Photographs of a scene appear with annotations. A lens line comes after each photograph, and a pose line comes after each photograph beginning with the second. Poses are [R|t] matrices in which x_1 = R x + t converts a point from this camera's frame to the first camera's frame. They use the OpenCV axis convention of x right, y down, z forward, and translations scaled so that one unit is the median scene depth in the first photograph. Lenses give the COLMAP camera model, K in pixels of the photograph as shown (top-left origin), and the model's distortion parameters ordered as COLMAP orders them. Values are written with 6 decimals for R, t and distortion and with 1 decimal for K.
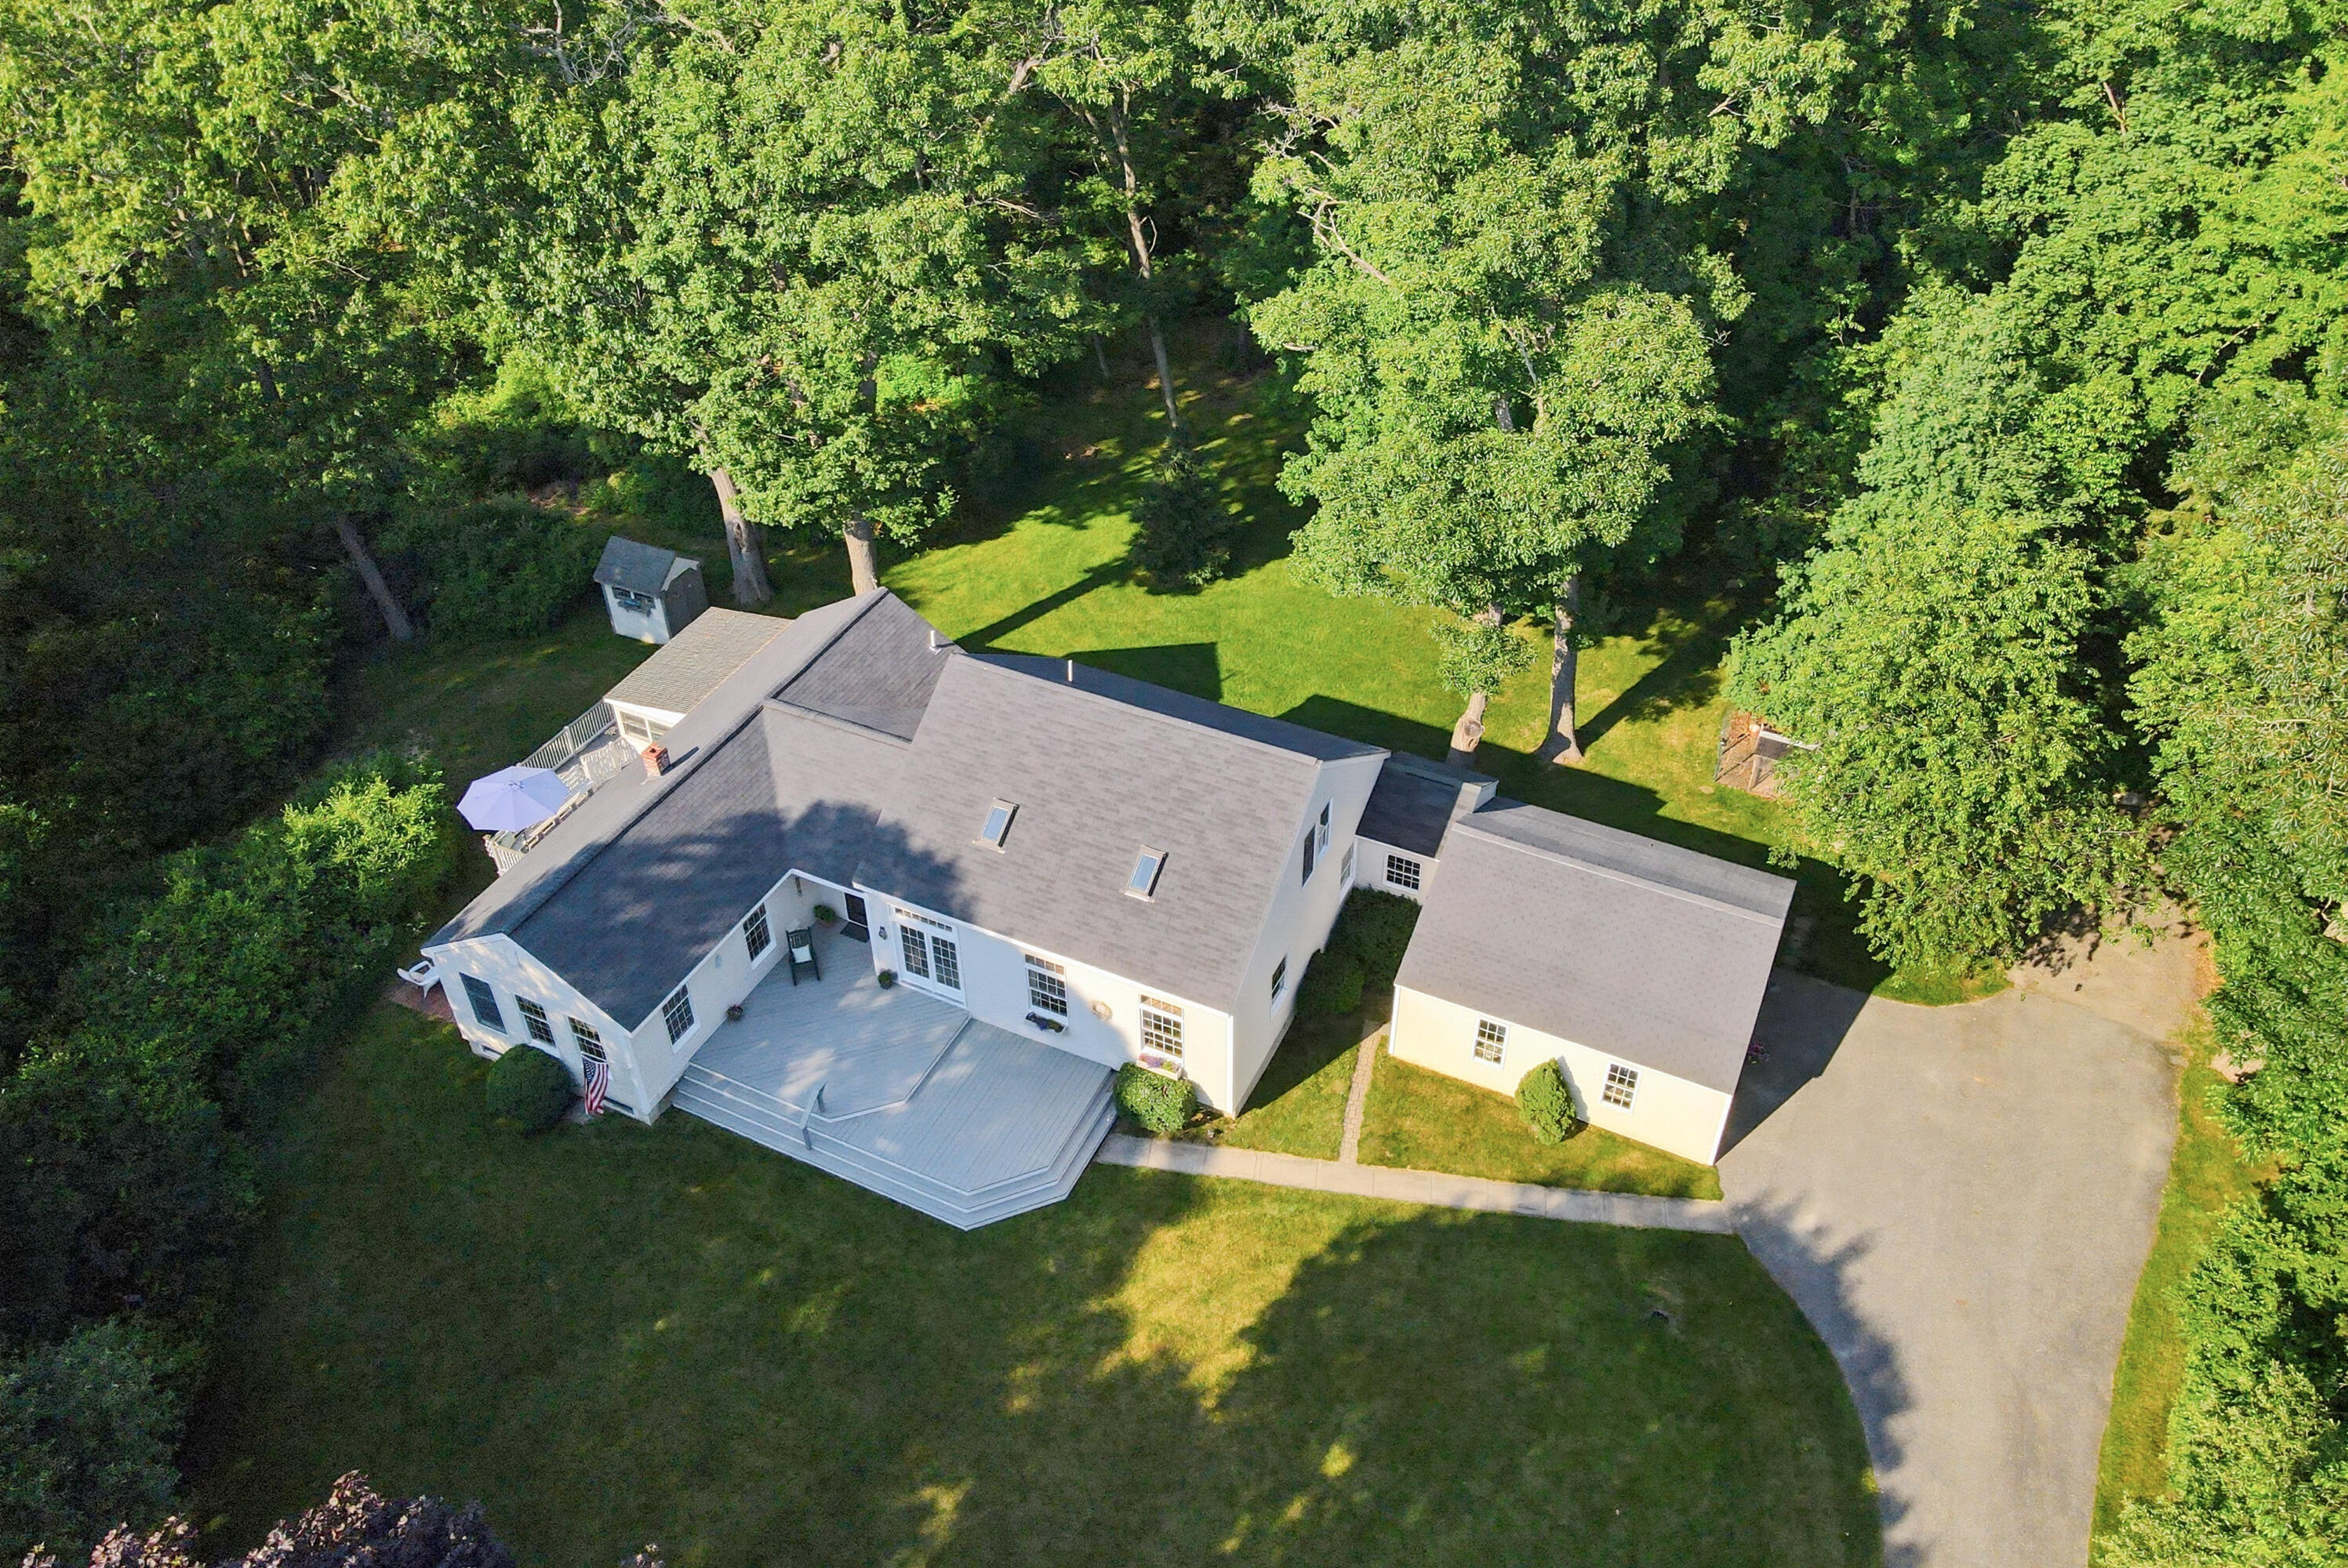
lens RADIAL K [[1727.7, 0, 1166.1], [0, 1727.7, 784.8], [0, 0, 1]] dist [0.010030, 0.003411]
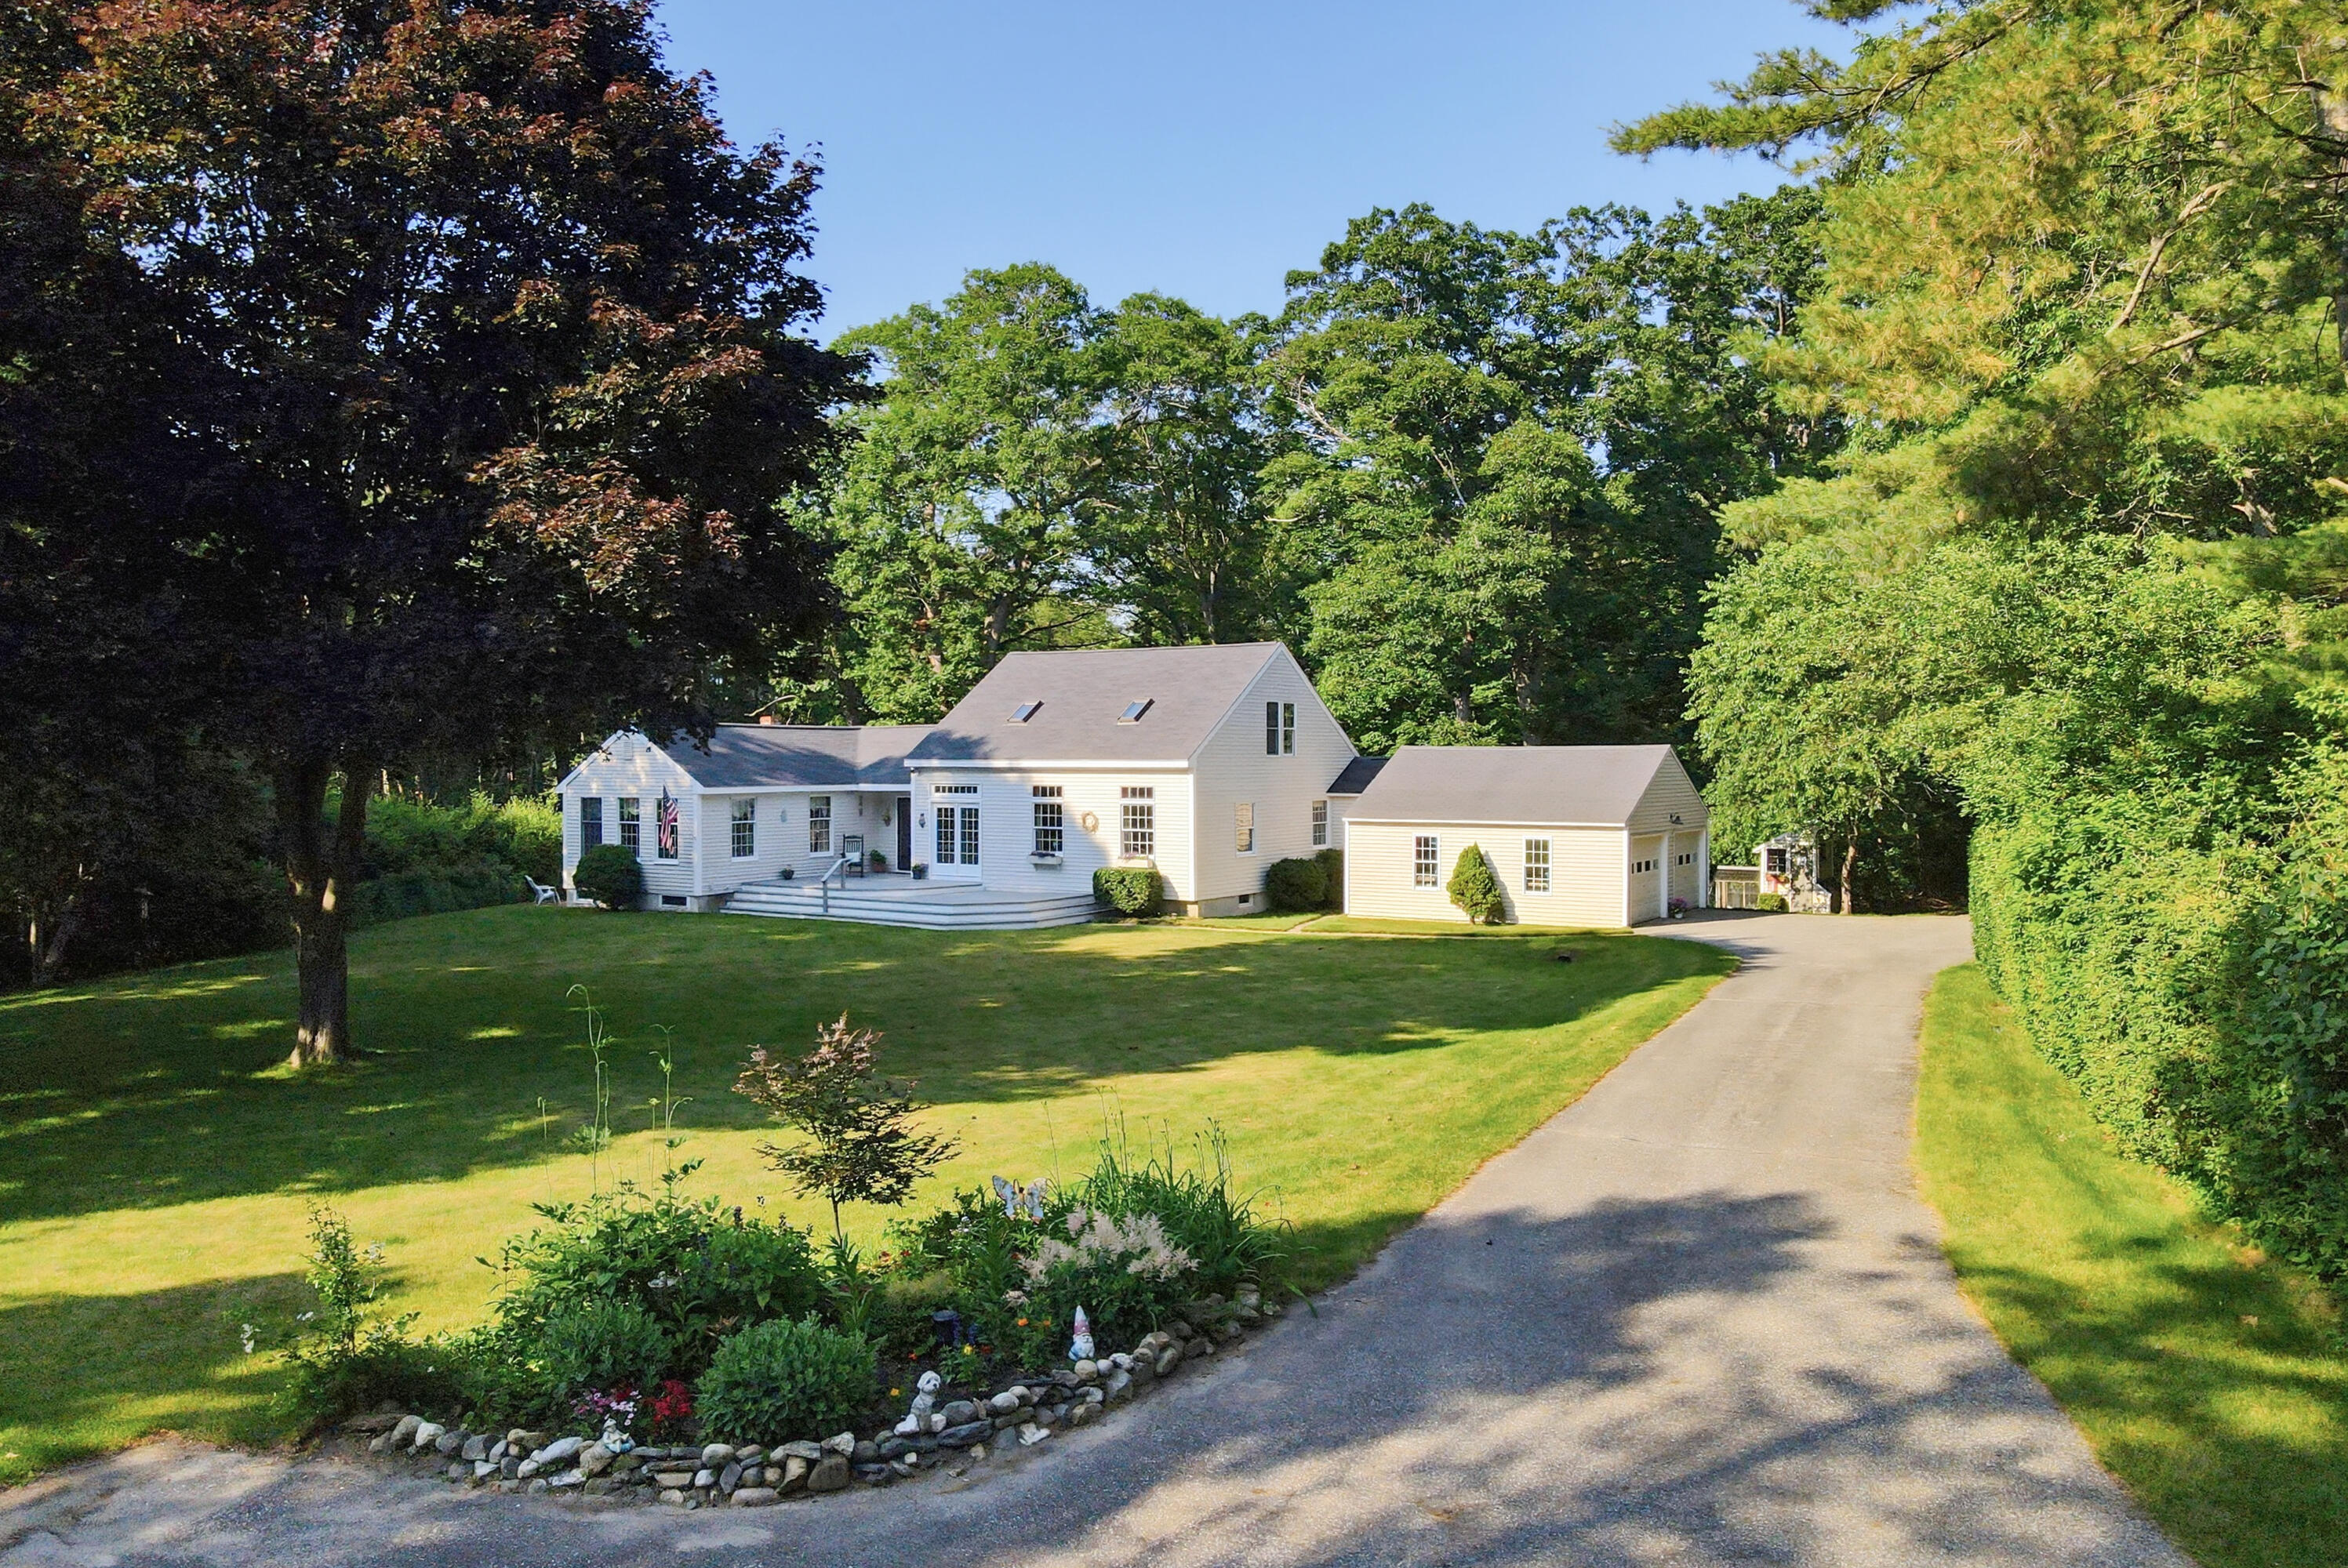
lens RADIAL K [[1727.7, 0, 1173.4], [0, 1727.7, 783.1], [0, 0, 1]] dist [0.010030, 0.003411]
pose [[0.992954, 0.007155, -0.118286, 0.157008], [-0.079494, 0.780481, -0.620105, 0.828950], [0.087884, 0.625138, 0.775551, 0.073842]]
